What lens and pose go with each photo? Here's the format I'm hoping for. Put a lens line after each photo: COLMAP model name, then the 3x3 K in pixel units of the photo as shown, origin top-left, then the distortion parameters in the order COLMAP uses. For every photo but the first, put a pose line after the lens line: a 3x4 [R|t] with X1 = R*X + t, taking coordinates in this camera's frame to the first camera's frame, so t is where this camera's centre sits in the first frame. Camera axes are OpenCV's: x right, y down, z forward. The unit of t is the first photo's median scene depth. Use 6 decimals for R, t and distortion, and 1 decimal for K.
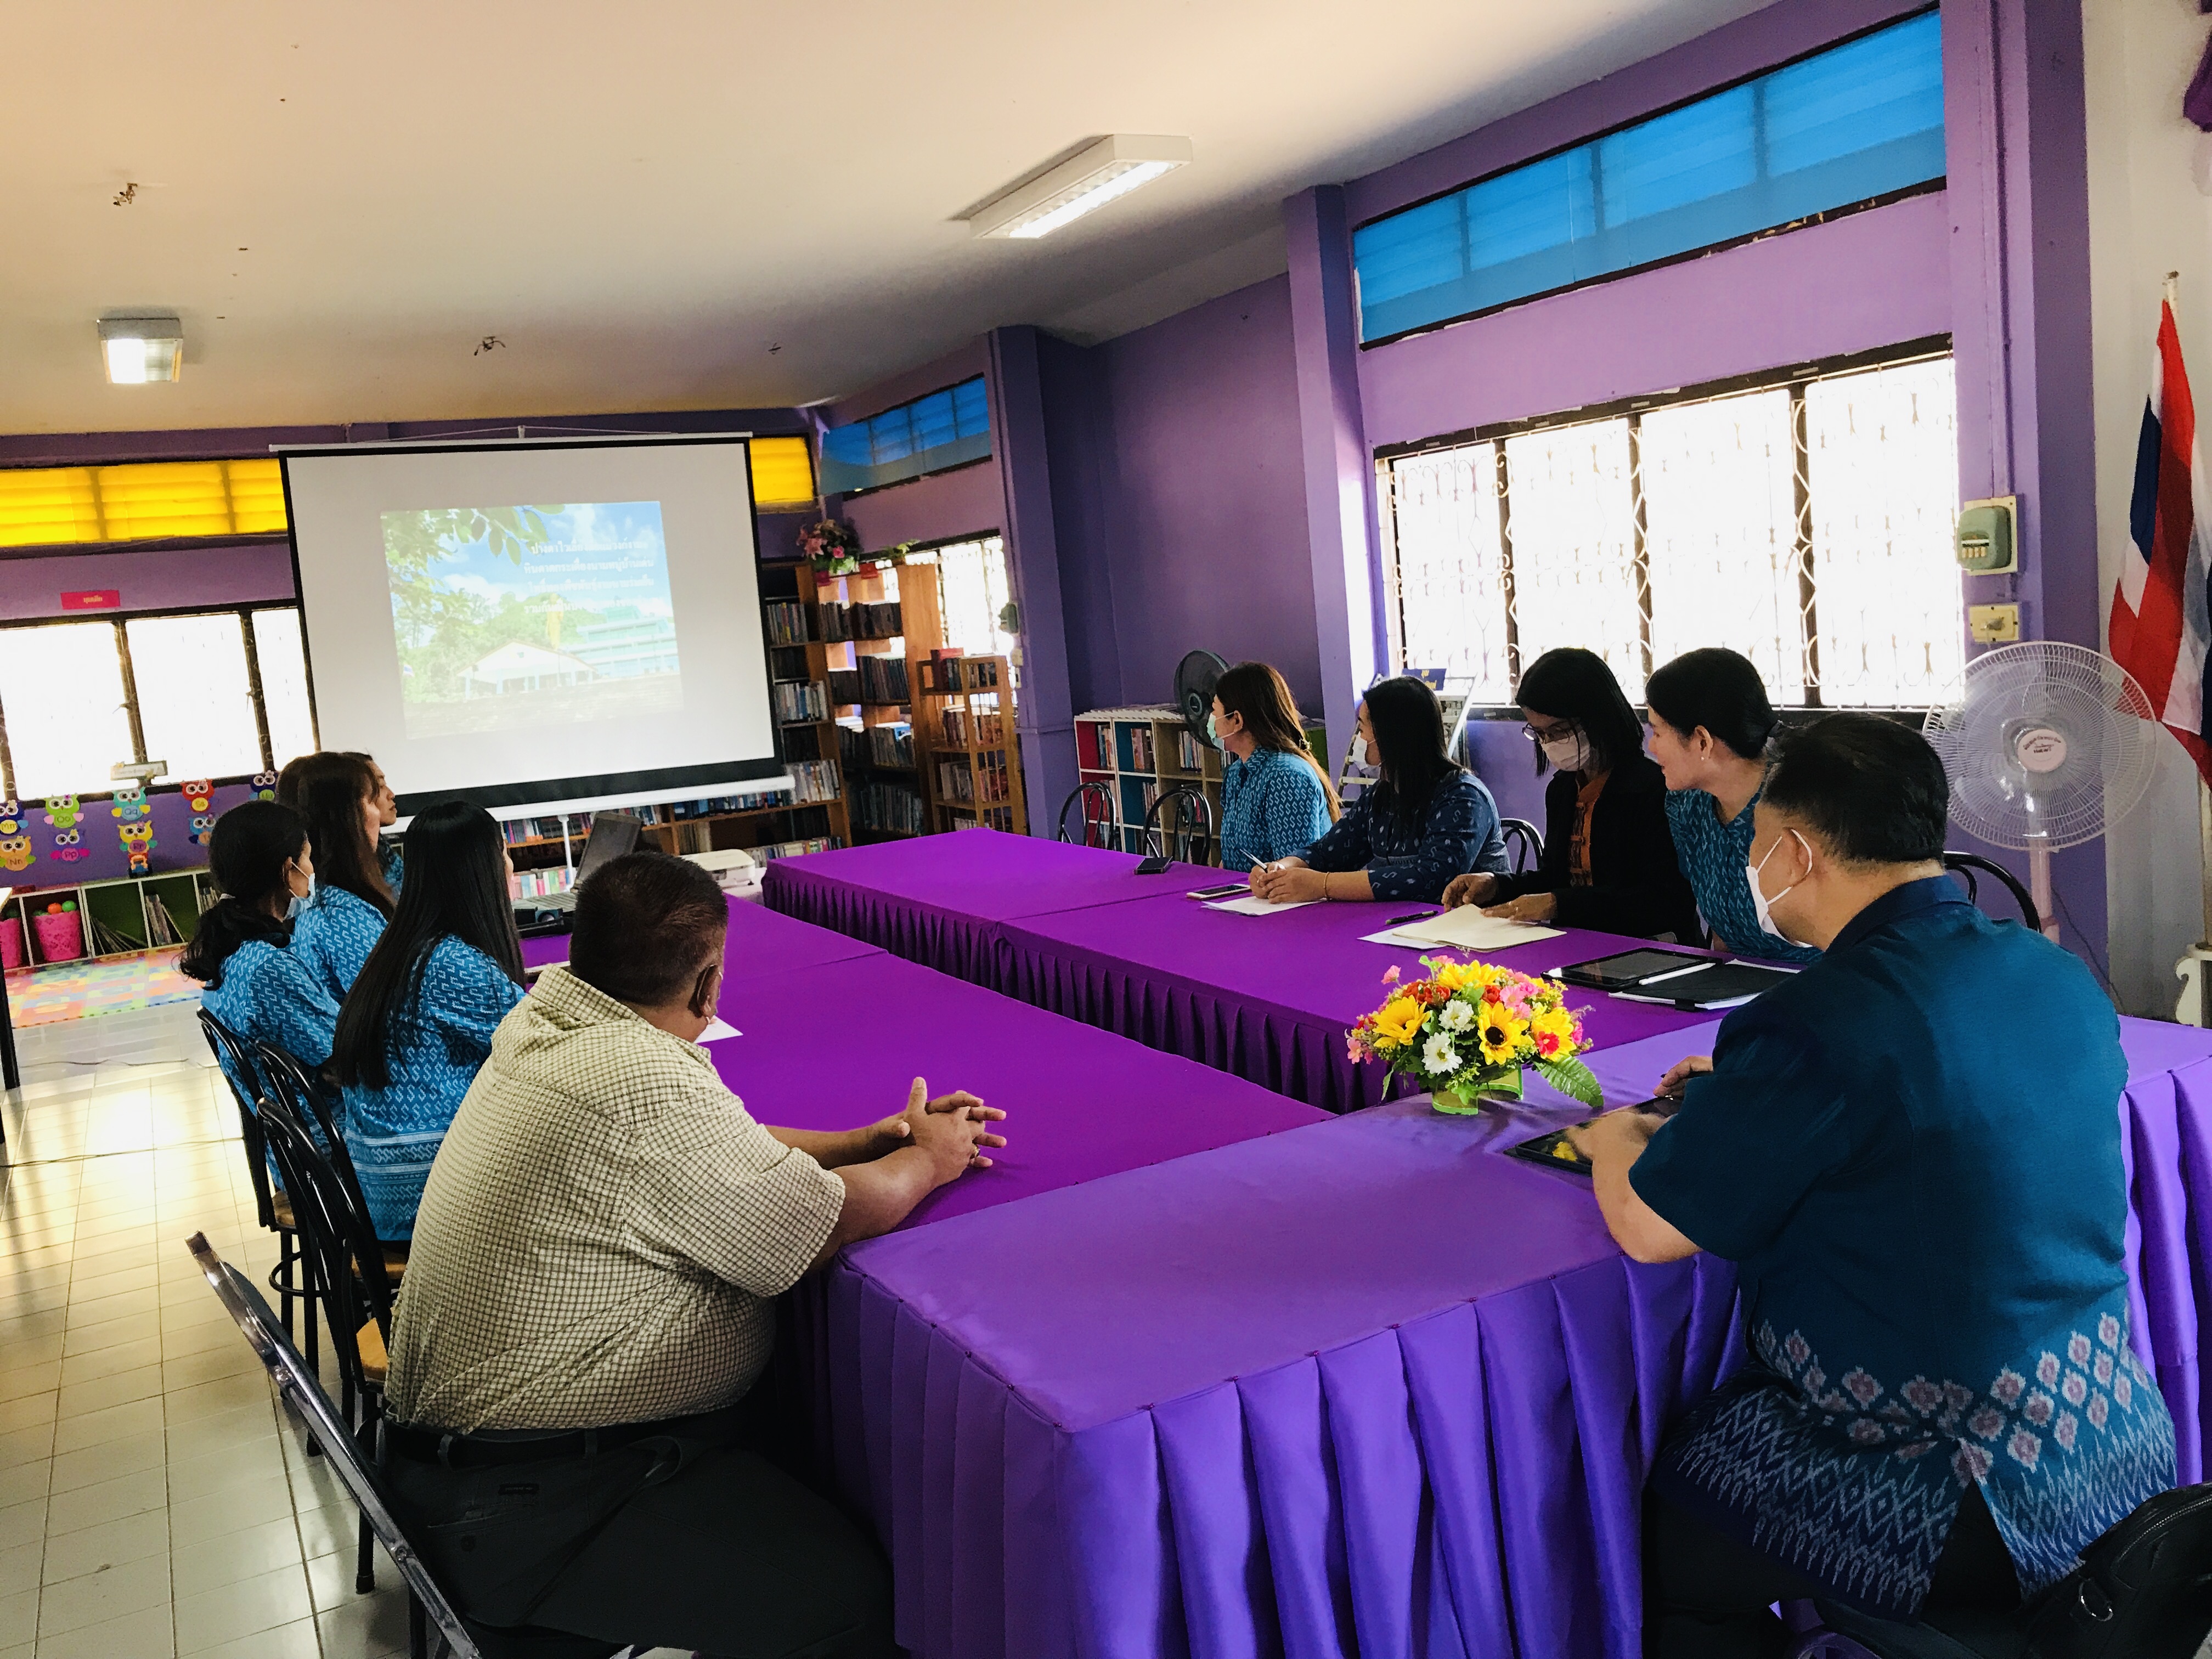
lens RADIAL K [[1834.3, 0, 1110.4], [0, 1834.3, 805.5], [0, 0, 1]] dist [0.028343, -0.032283]
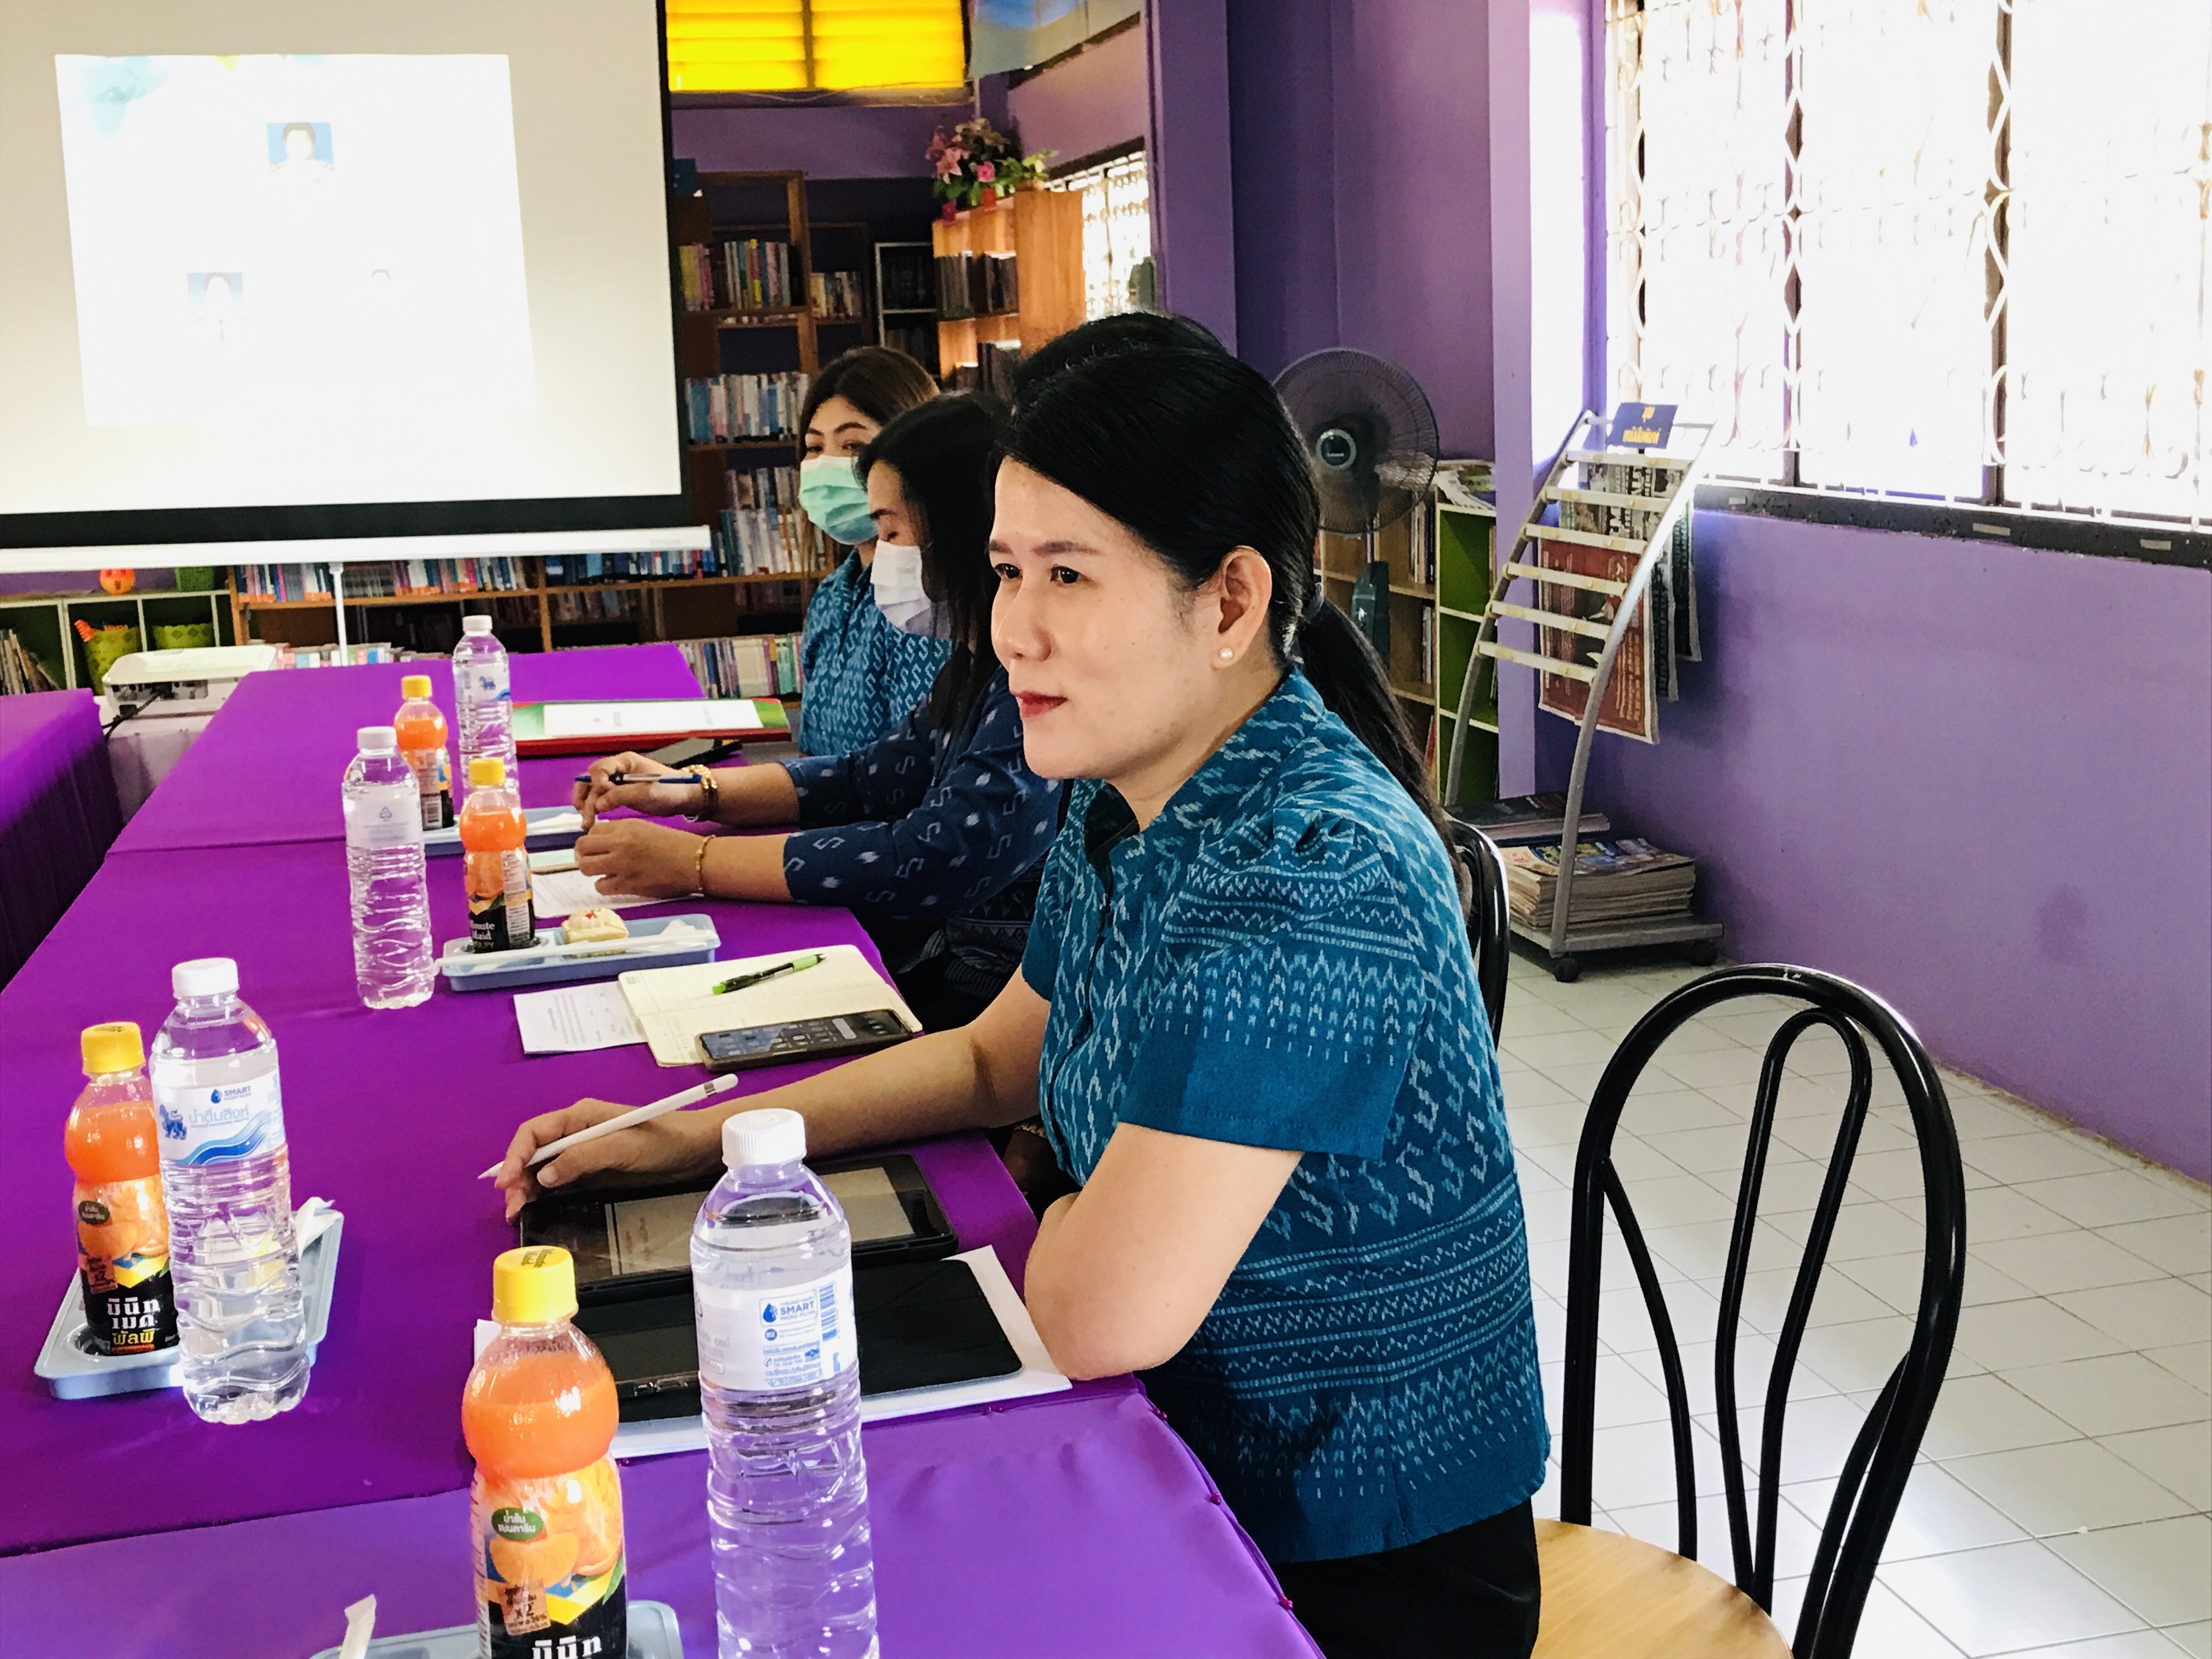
lens RADIAL K [[2569.7, 0, 1095.4], [0, 2569.7, 838.0], [0, 0, 1]] dist [0.052032, 0.000000]
pose [[0.964488, 0.100449, -0.244279, 0.156200], [-0.075512, 0.991124, 0.109412, -0.015514], [0.253102, -0.087080, 0.963513, 0.180065]]
